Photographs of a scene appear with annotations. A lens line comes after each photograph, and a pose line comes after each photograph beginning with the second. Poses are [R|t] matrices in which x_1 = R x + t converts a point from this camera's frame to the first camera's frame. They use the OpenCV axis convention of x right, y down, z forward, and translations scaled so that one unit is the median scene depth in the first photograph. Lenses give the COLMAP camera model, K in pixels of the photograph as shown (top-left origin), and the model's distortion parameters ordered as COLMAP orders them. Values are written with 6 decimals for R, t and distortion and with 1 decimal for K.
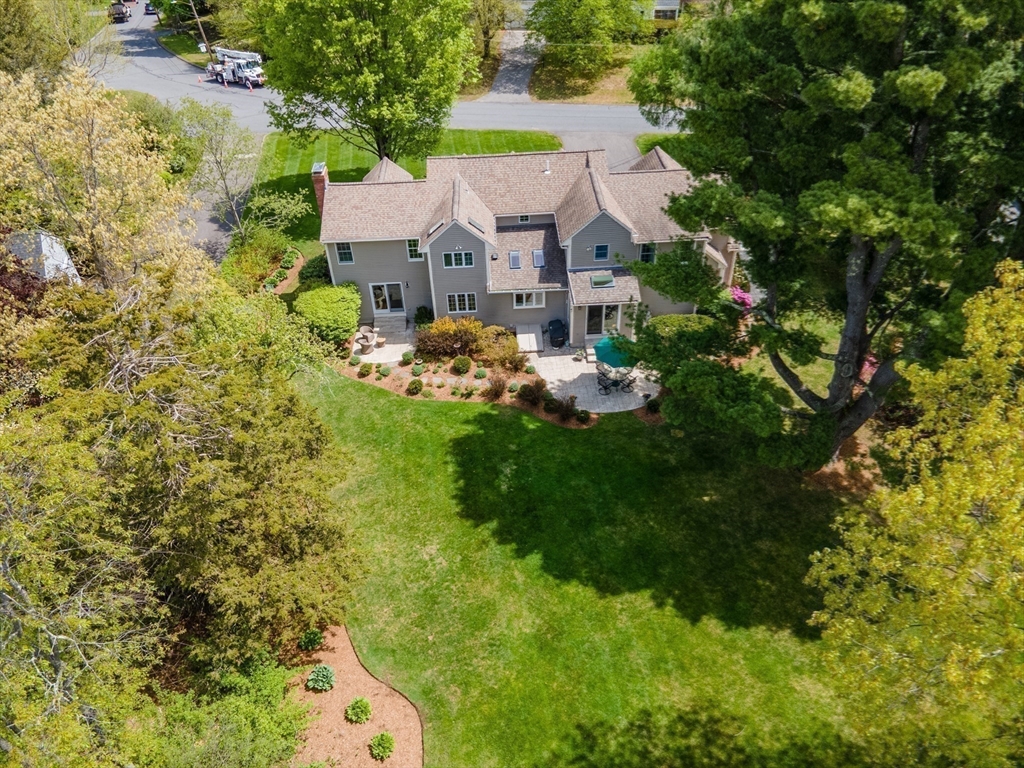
lens RADIAL K [[720.9, 0, 505.6], [0, 720.9, 360.5], [0, 0, 1]] dist [0.039928, -0.005064]
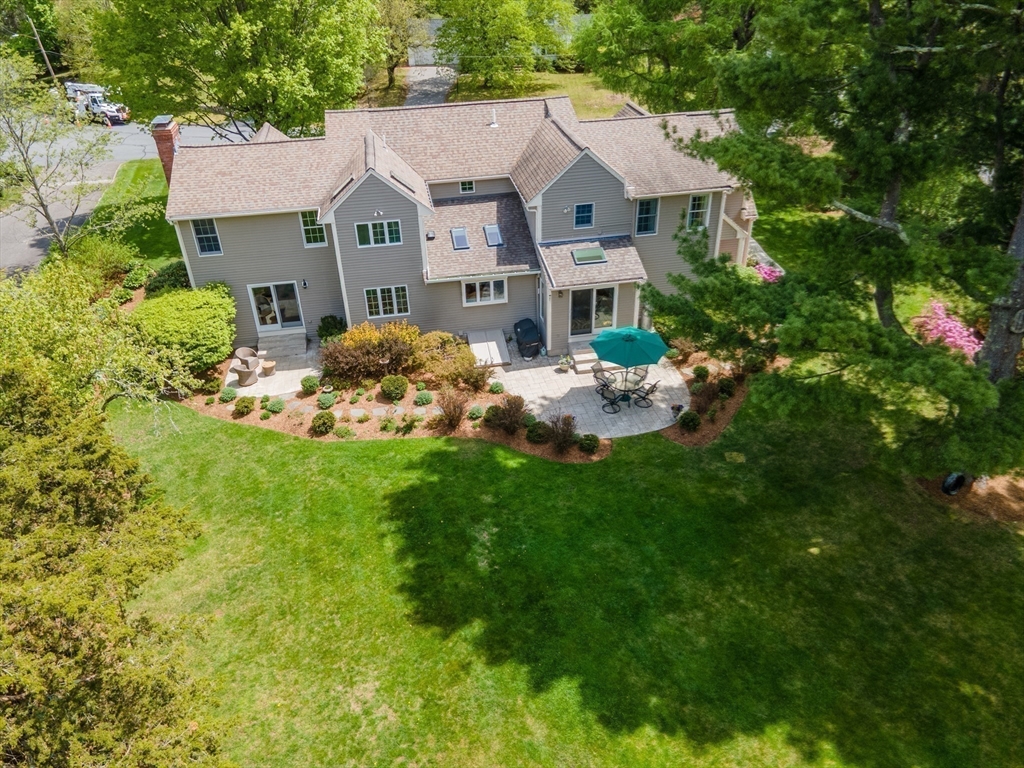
lens RADIAL K [[686.2, 0, 491.8], [0, 686.2, 386.3], [0, 0, 1]] dist [-0.002077, 0.072095]
pose [[0.991711, -0.065432, 0.110581, -0.040982], [0.077069, 0.991538, -0.104468, 0.077772], [-0.102810, 0.112125, 0.988361, 0.367743]]
